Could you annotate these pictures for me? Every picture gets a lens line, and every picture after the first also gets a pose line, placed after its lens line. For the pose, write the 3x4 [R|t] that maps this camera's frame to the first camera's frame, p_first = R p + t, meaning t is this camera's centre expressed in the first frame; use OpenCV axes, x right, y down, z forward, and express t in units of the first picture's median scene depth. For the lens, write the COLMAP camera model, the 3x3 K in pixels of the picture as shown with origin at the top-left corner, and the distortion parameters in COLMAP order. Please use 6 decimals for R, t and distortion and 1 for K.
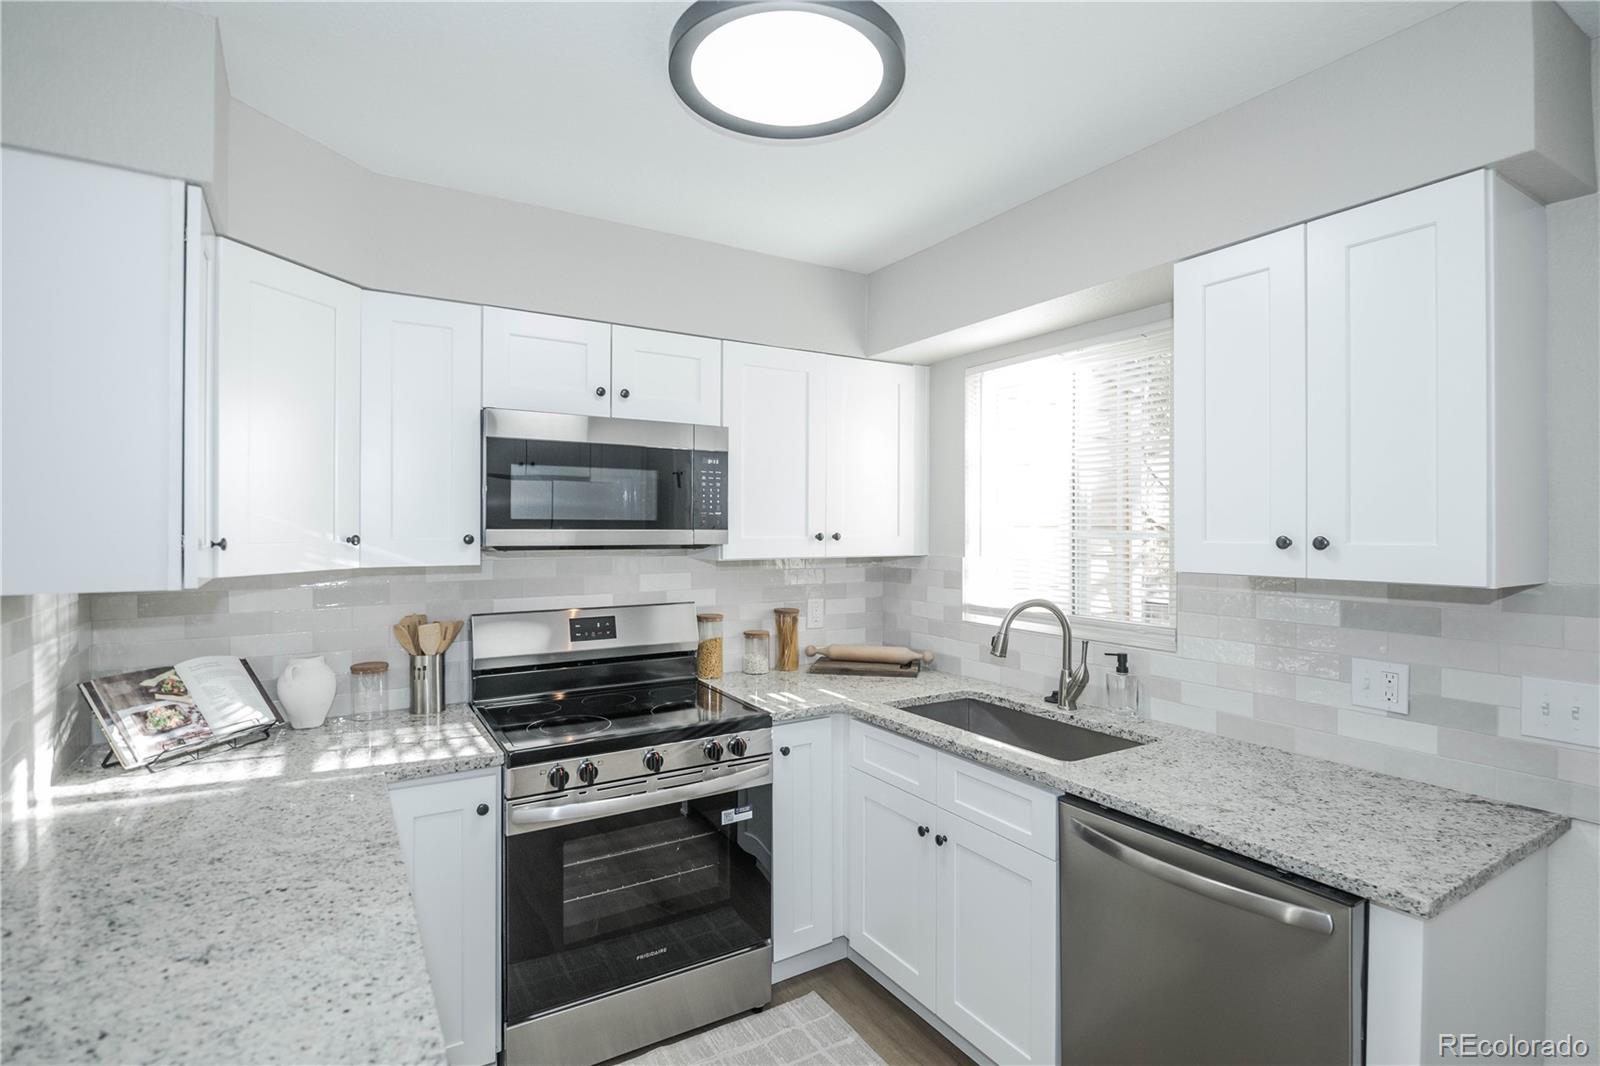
lens RADIAL K [[763.0, 0, 822.3], [0, 763.0, 535.3], [0, 0, 1]] dist [0.004375, -0.009534]
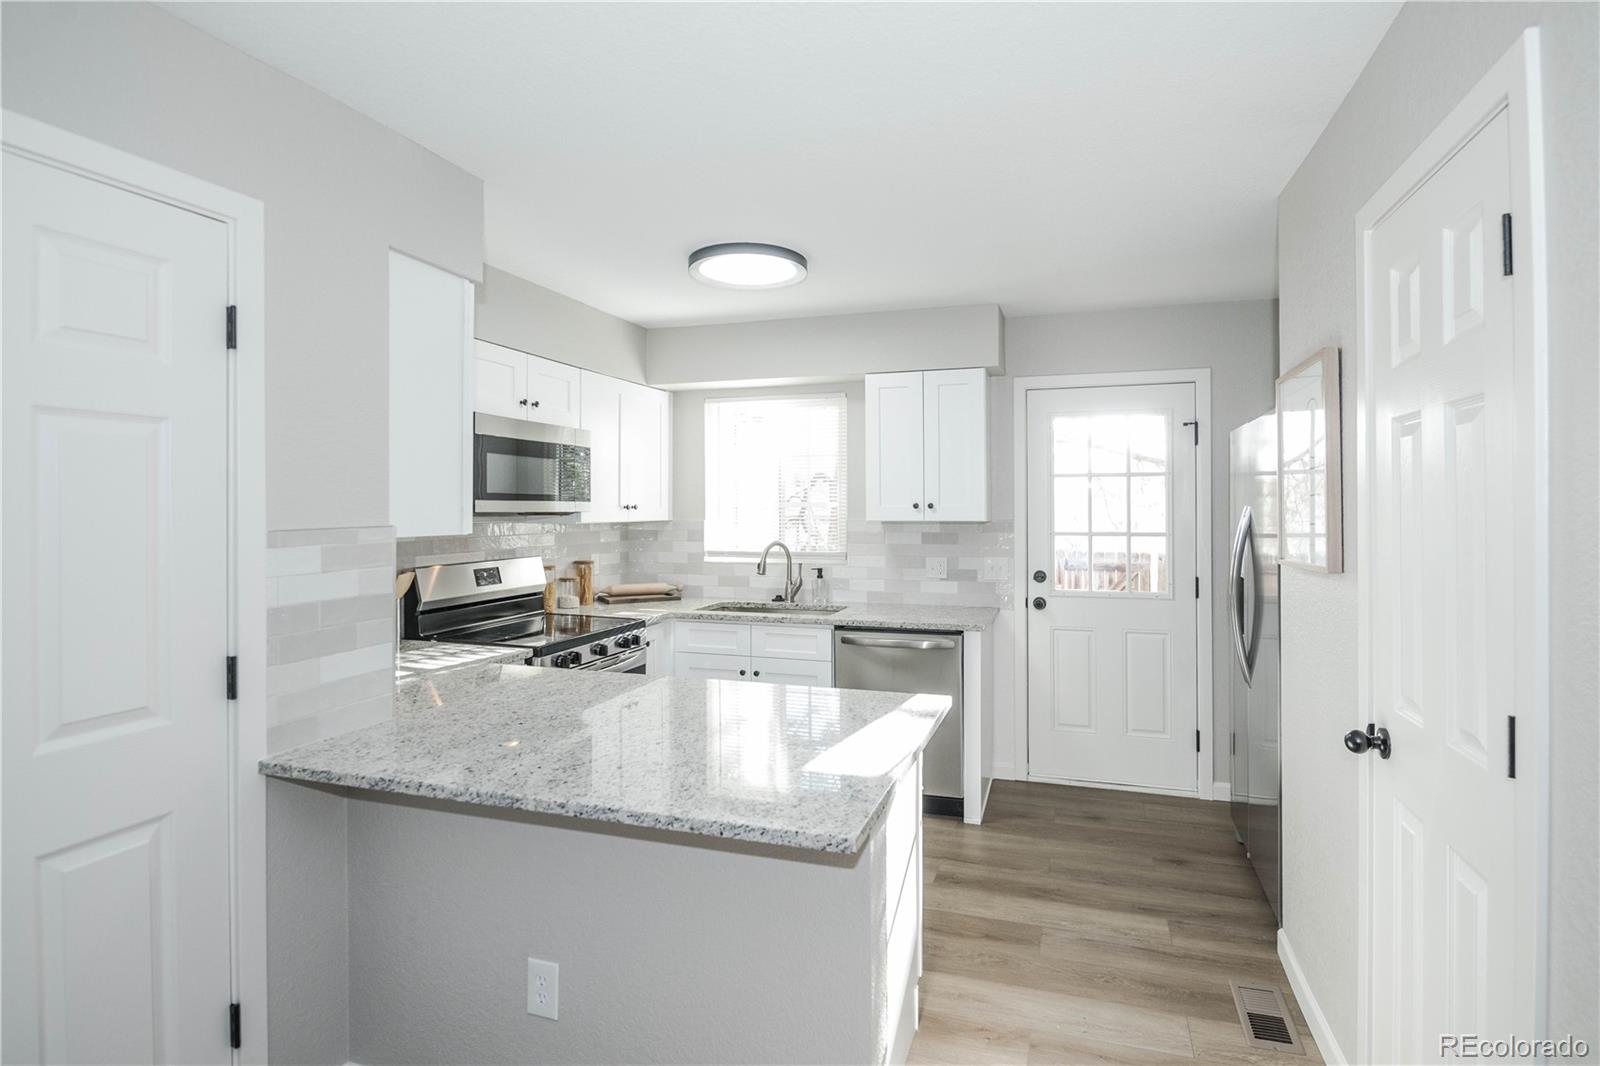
lens RADIAL K [[771.0, 0, 833.8], [0, 771.0, 506.8], [0, 0, 1]] dist [0.001256, -0.009796]
pose [[0.759446, -0.001652, 0.650568, -0.803389], [0.009135, 0.999925, -0.008125, 0.020570], [-0.650506, 0.012114, 0.759405, -0.453780]]
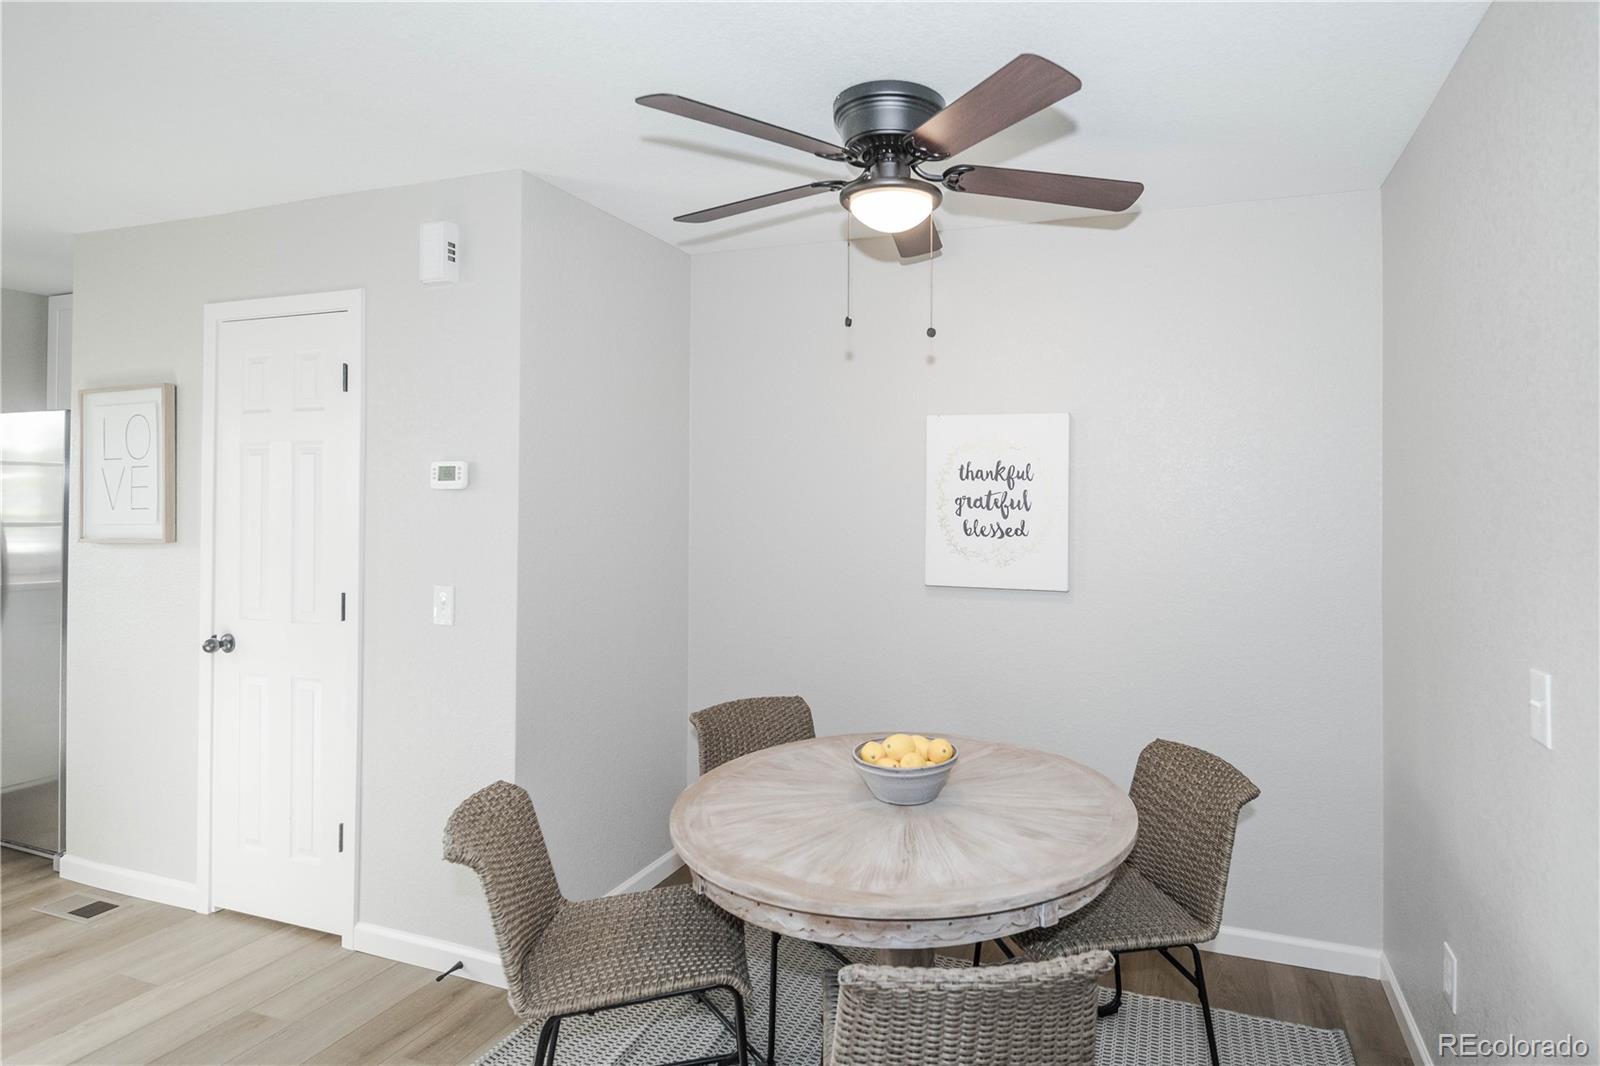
lens RADIAL K [[804.8, 0, 927.9], [0, 804.8, 494.3], [0, 0, 1]] dist [0.004074, -0.009188]
pose [[-0.655878, 0.002577, 0.754863, -1.561365], [-0.002640, 0.999980, -0.005708, 0.019590], [-0.754863, -0.005737, -0.655858, -0.244658]]
